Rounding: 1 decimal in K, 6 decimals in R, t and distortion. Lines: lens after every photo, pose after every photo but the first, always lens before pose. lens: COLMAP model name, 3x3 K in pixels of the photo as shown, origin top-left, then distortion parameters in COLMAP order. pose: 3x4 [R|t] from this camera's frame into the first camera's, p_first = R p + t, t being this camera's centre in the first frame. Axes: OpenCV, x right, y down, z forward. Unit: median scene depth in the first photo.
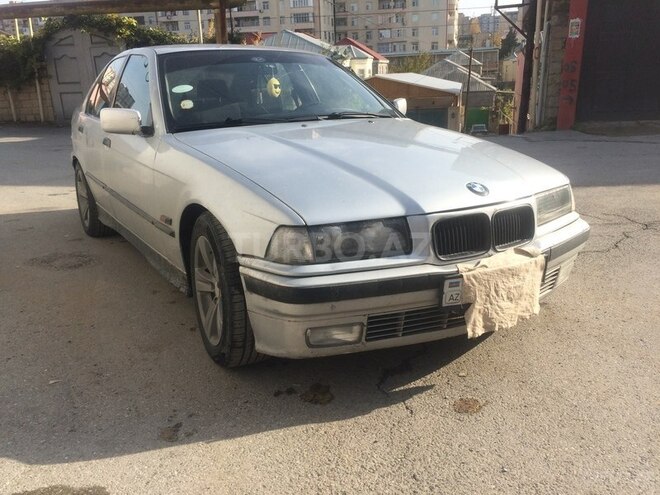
lens RADIAL K [[558.1, 0, 330.0], [0, 558.1, 247.5], [0, 0, 1]] dist [0.079344, -0.101036]
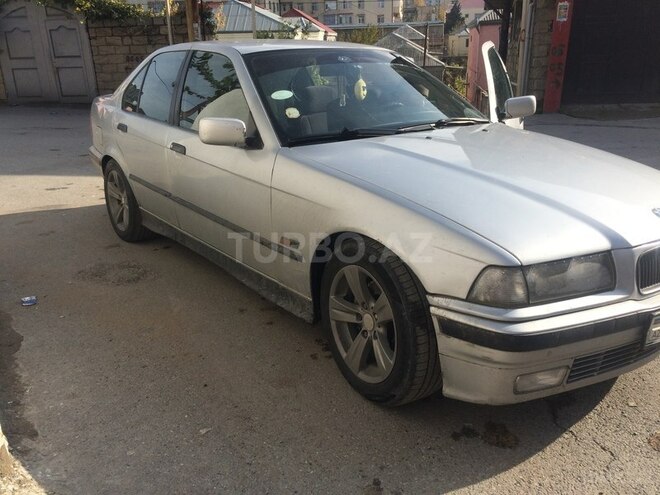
lens RADIAL K [[558.1, 0, 330.0], [0, 558.1, 247.5], [0, 0, 1]] dist [0.079344, -0.101036]
pose [[0.995745, -0.020742, 0.089784, -0.379588], [0.016772, 0.998857, 0.044756, -0.100543], [-0.090610, -0.043060, 0.994955, 0.094682]]
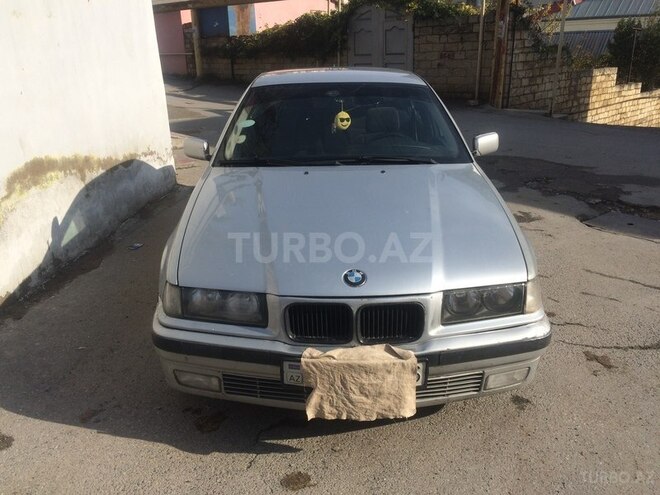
lens RADIAL K [[558.1, 0, 330.0], [0, 558.1, 247.5], [0, 0, 1]] dist [0.079344, -0.101036]
pose [[0.854451, 0.182427, -0.486450, 0.685817], [-0.148532, 0.983020, 0.107752, -0.253717], [0.497847, -0.019815, 0.867038, 0.116157]]
